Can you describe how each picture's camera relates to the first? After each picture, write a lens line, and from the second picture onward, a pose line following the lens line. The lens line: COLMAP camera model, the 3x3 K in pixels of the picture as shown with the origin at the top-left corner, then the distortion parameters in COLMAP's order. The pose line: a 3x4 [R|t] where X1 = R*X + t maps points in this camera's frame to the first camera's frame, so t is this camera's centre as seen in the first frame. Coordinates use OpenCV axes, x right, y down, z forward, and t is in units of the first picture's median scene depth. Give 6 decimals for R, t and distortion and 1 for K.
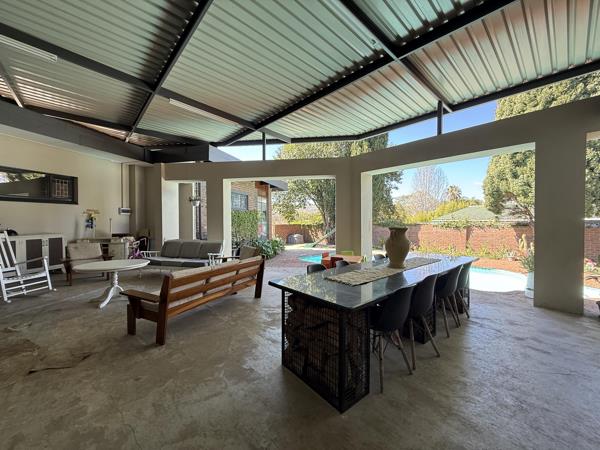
lens RADIAL K [[239.7, 0, 298.4], [0, 239.7, 224.7], [0, 0, 1]] dist [-0.000262, 0.000118]
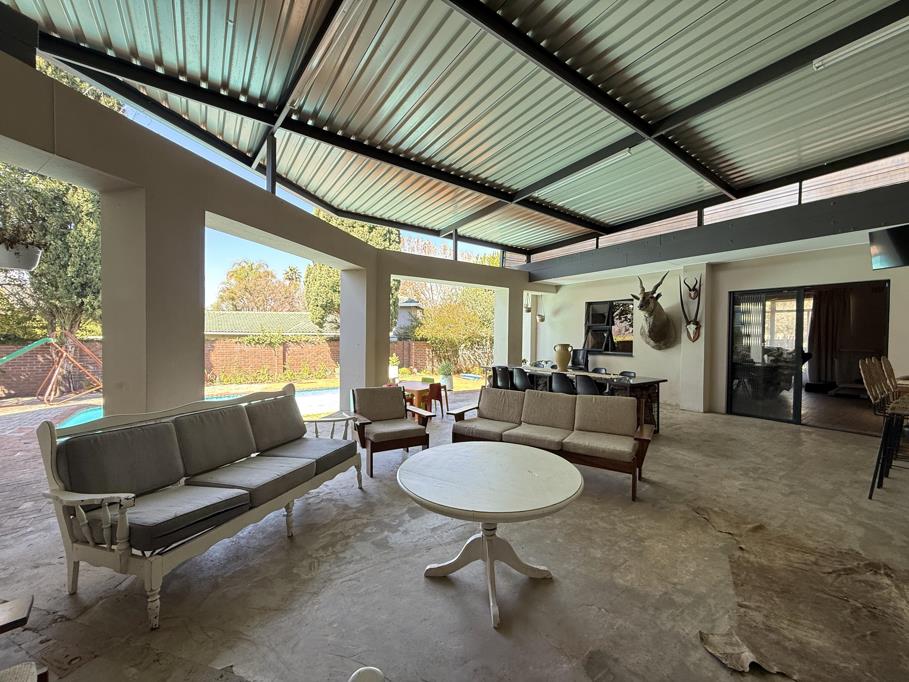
lens RADIAL K [[363.1, 0, 452.0], [0, 363.1, 340.5], [0, 0, 1]] dist [-0.000262, 0.000118]
pose [[0.110453, -0.011372, 0.993816, -2.004476], [0.005353, 0.999927, 0.010847, -0.039829], [-0.993867, 0.004122, 0.110505, 1.549842]]
